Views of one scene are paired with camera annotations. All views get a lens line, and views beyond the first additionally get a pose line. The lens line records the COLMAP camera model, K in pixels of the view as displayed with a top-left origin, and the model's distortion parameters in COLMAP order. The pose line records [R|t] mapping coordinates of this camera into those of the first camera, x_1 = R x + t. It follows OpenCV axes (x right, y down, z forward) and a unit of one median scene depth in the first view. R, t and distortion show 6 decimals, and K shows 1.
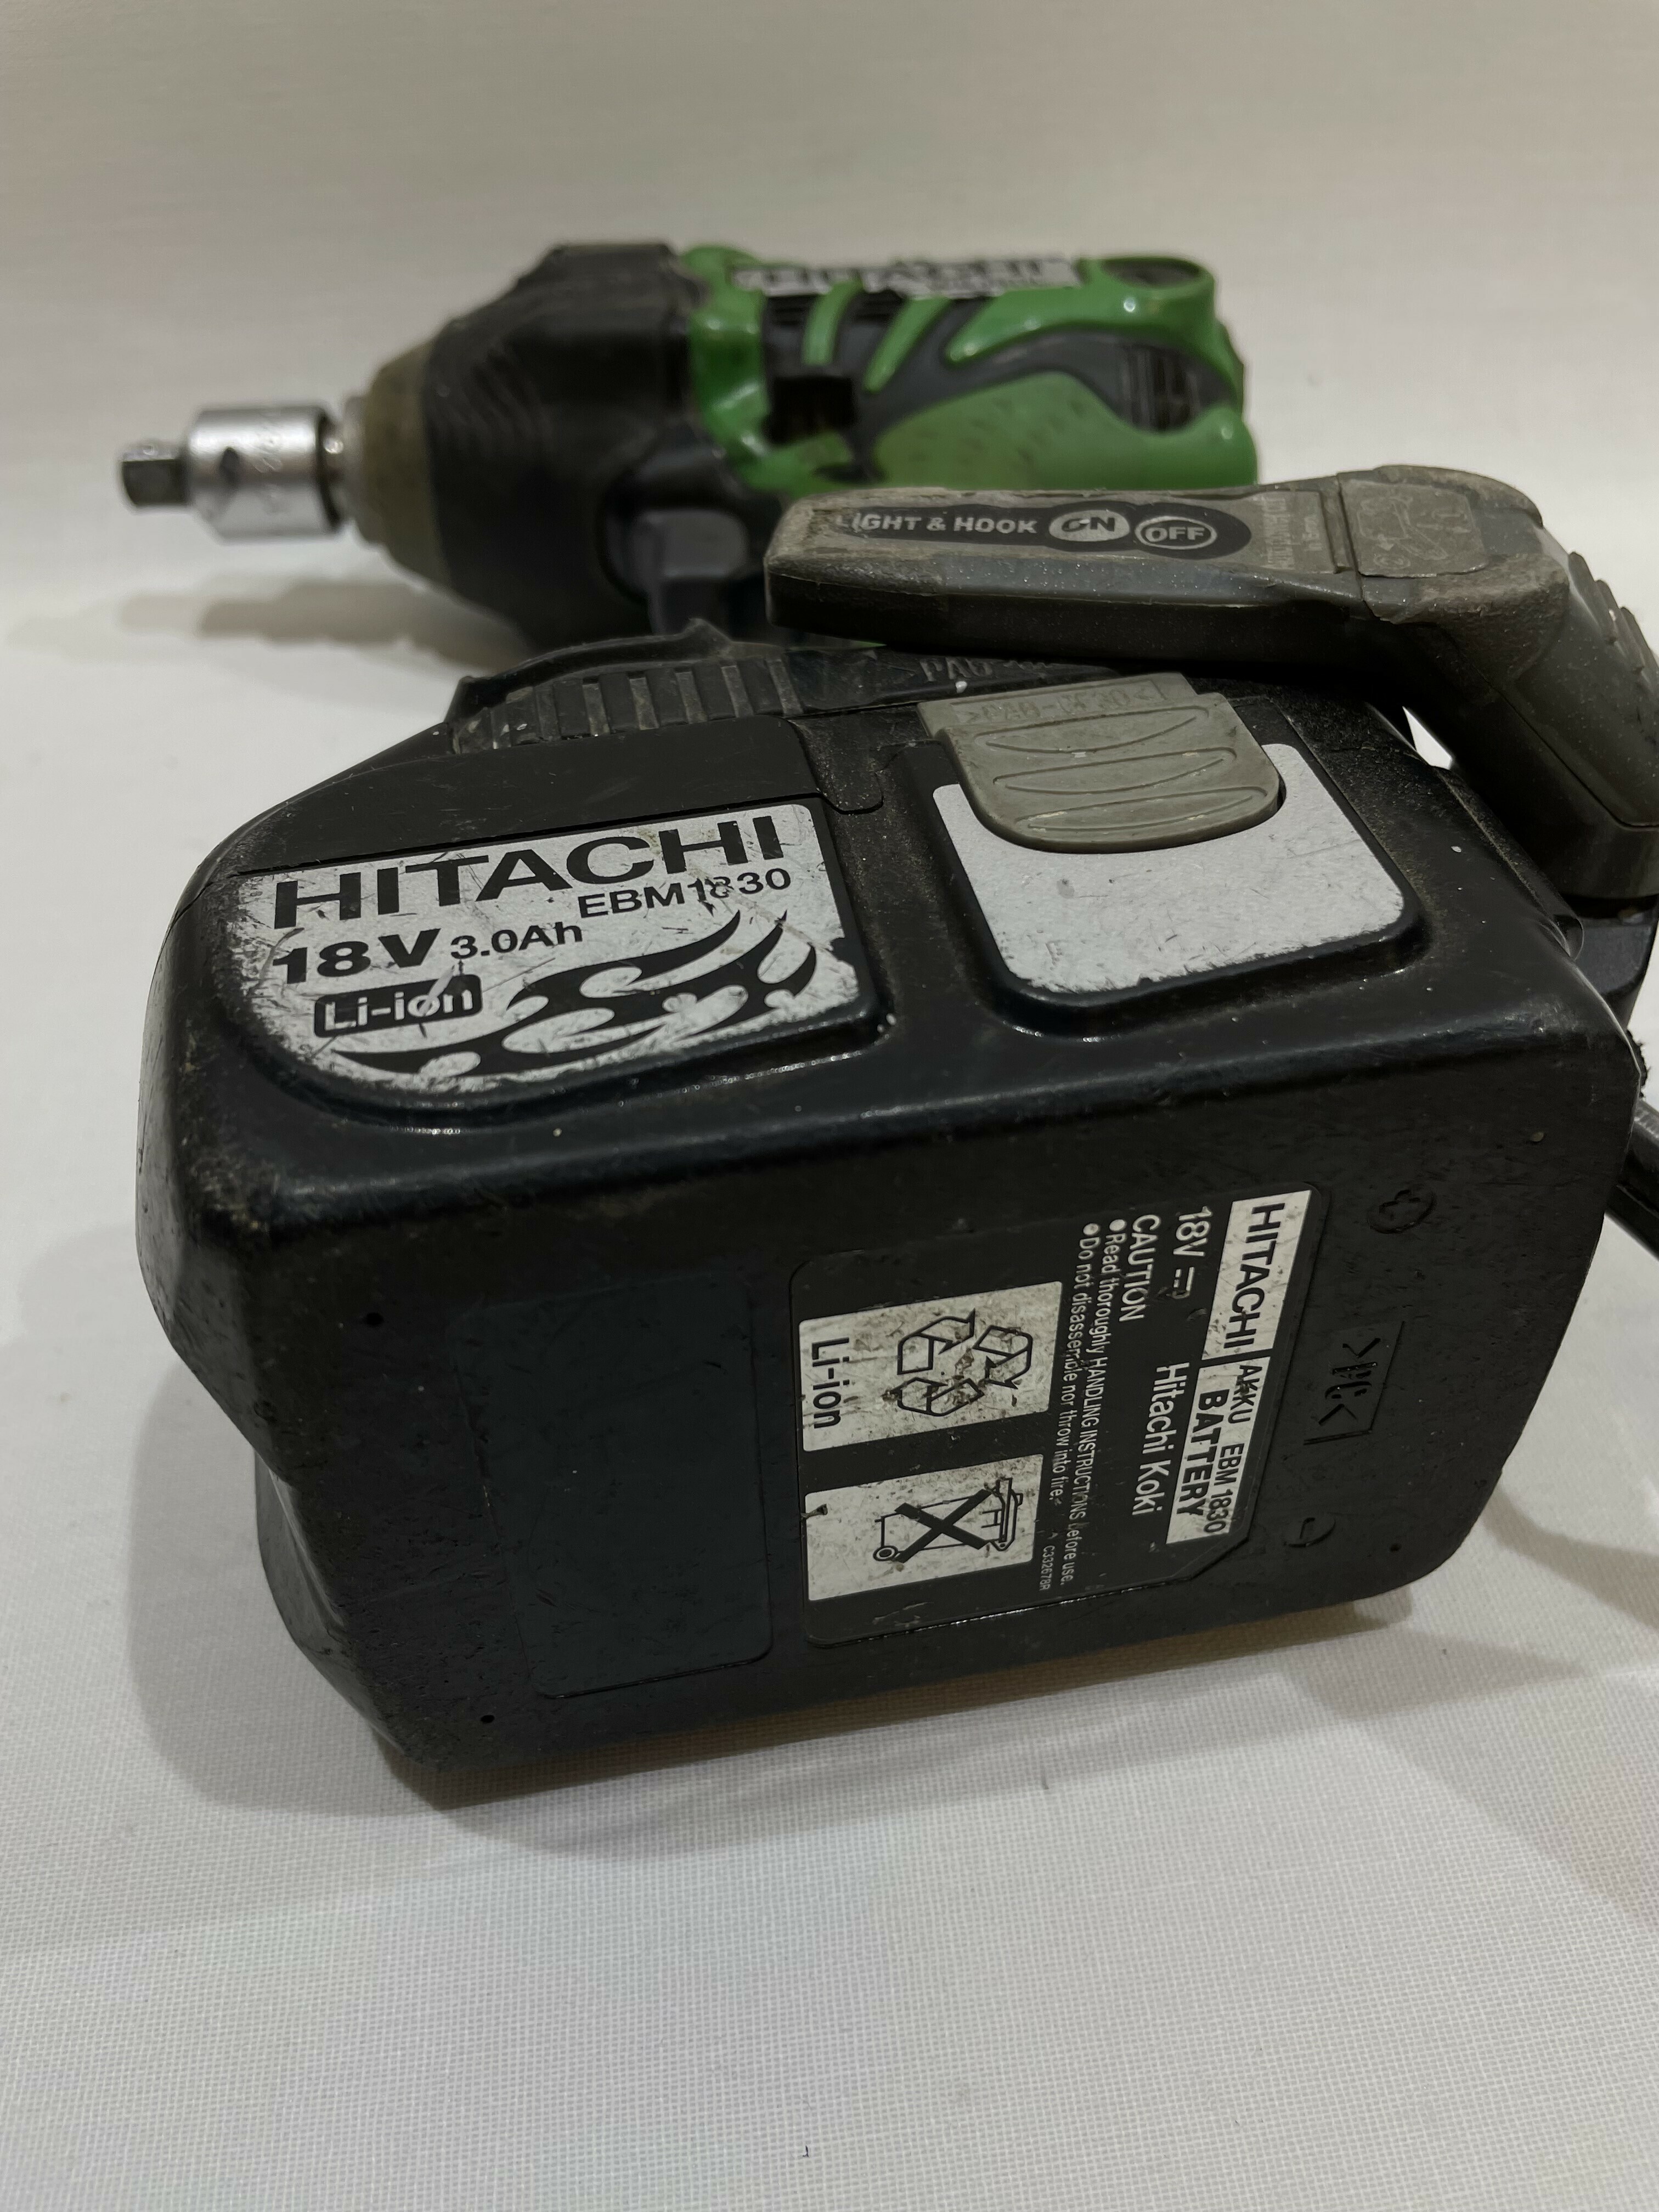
lens RADIAL K [[1649.6, 0, 810.4], [0, 1649.6, 1104.5], [0, 0, 1]] dist [0.048072, -0.000433]
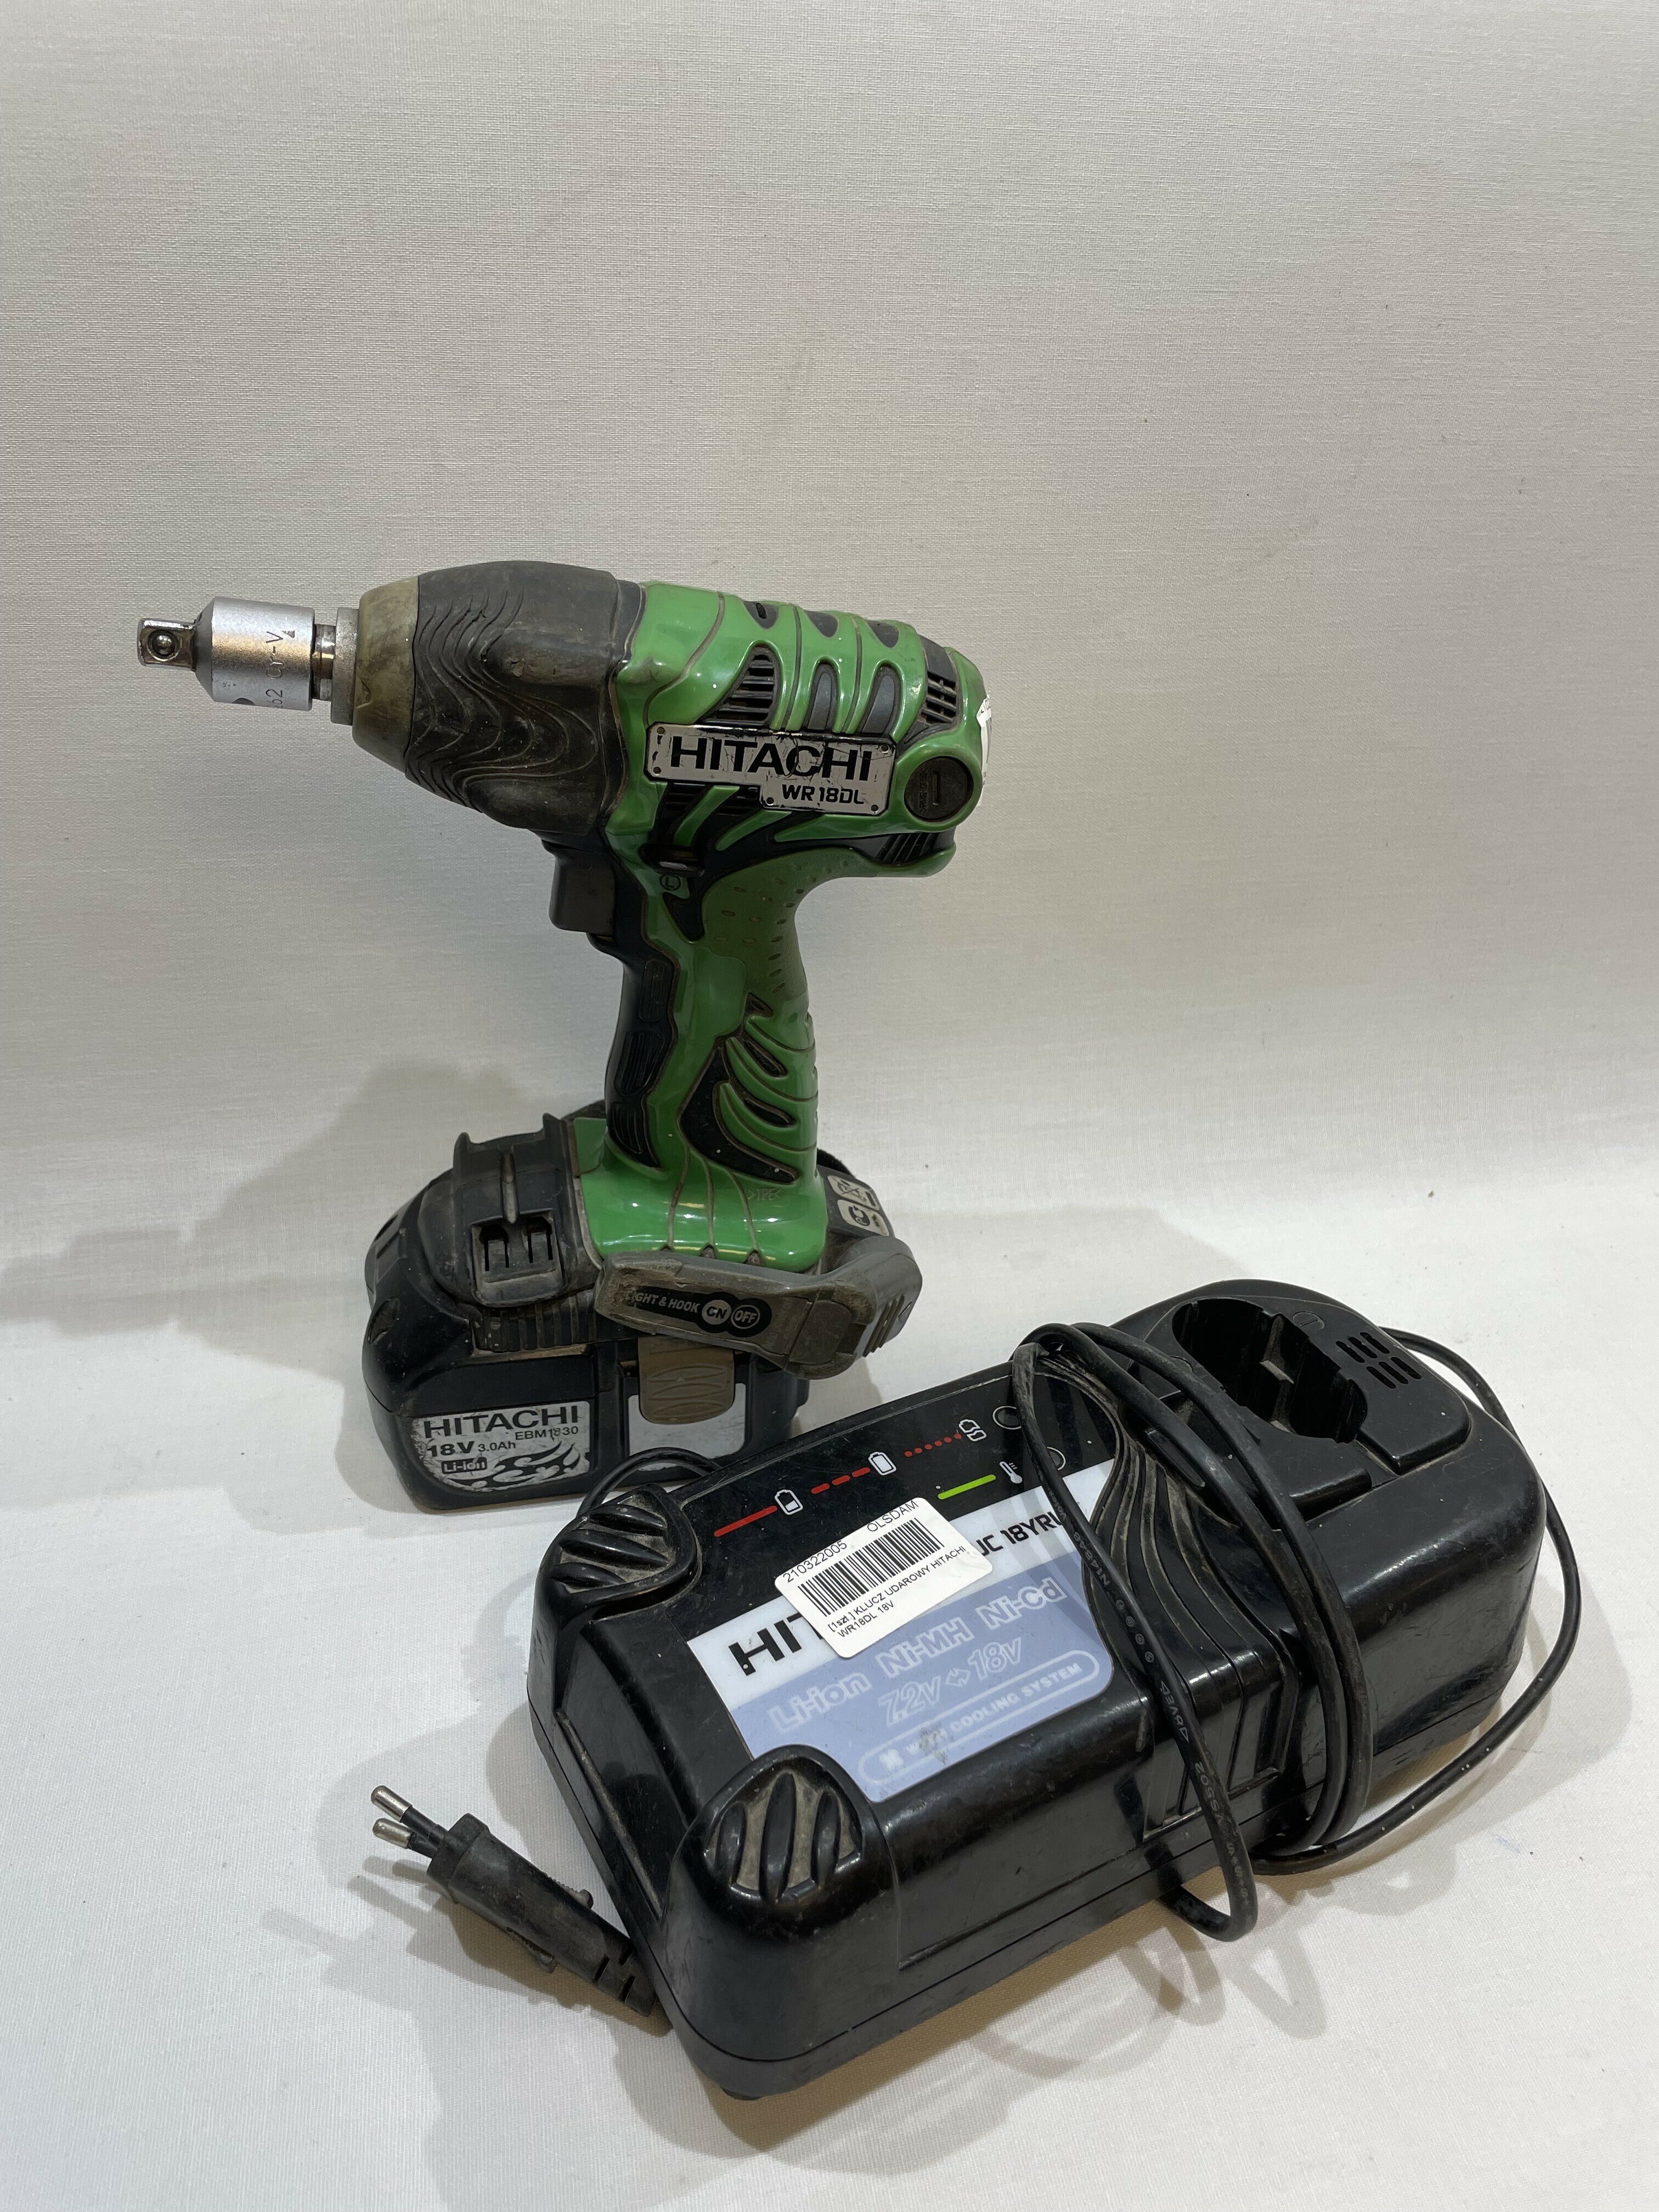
lens RADIAL K [[1658.9, 0, 829.5], [0, 1658.9, 1106.0], [0, 0, 1]] dist [0.098692, -0.186636]
pose [[0.948780, 0.075542, 0.306775, -0.618876], [-0.315838, 0.202246, 0.927008, -3.583388], [0.007984, -0.976417, 0.215746, 0.893359]]
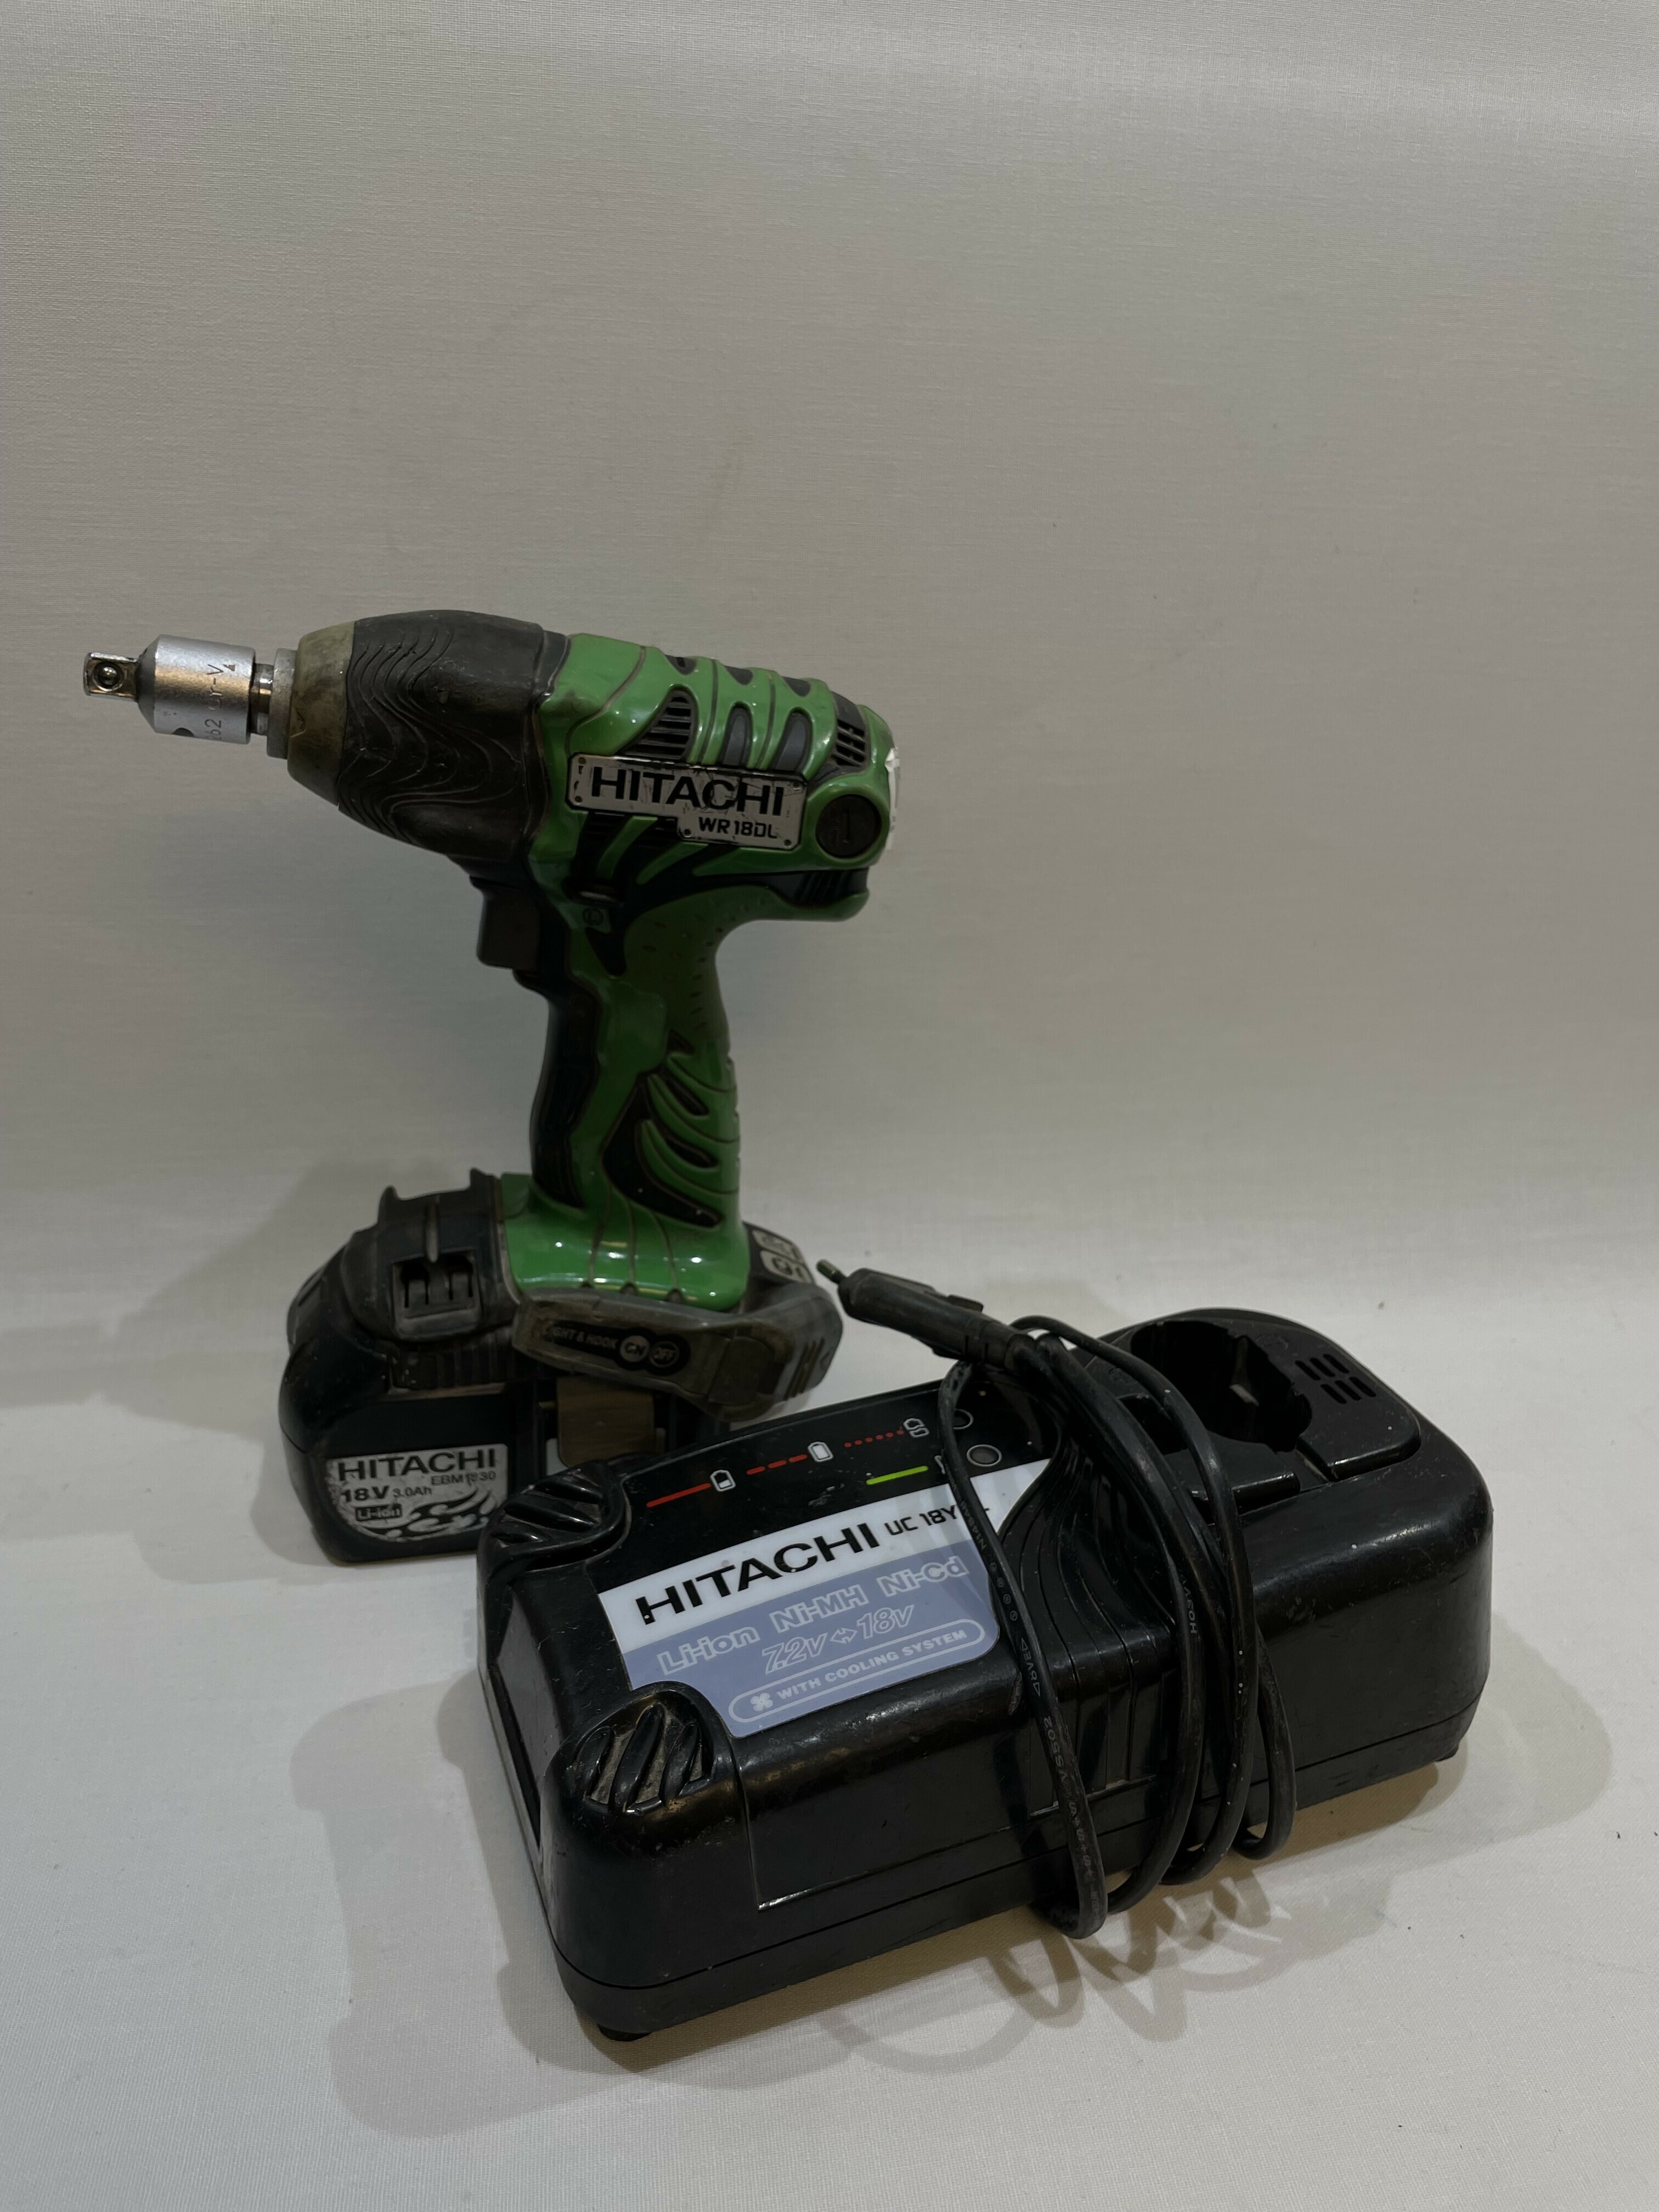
lens RADIAL K [[1658.9, 0, 829.5], [0, 1658.9, 1106.0], [0, 0, 1]] dist [0.098692, -0.186636]
pose [[0.942807, 0.113779, 0.313320, -0.518741], [-0.333332, 0.315599, 0.888418, -3.599790], [0.002200, -0.942047, 0.335475, 0.549723]]
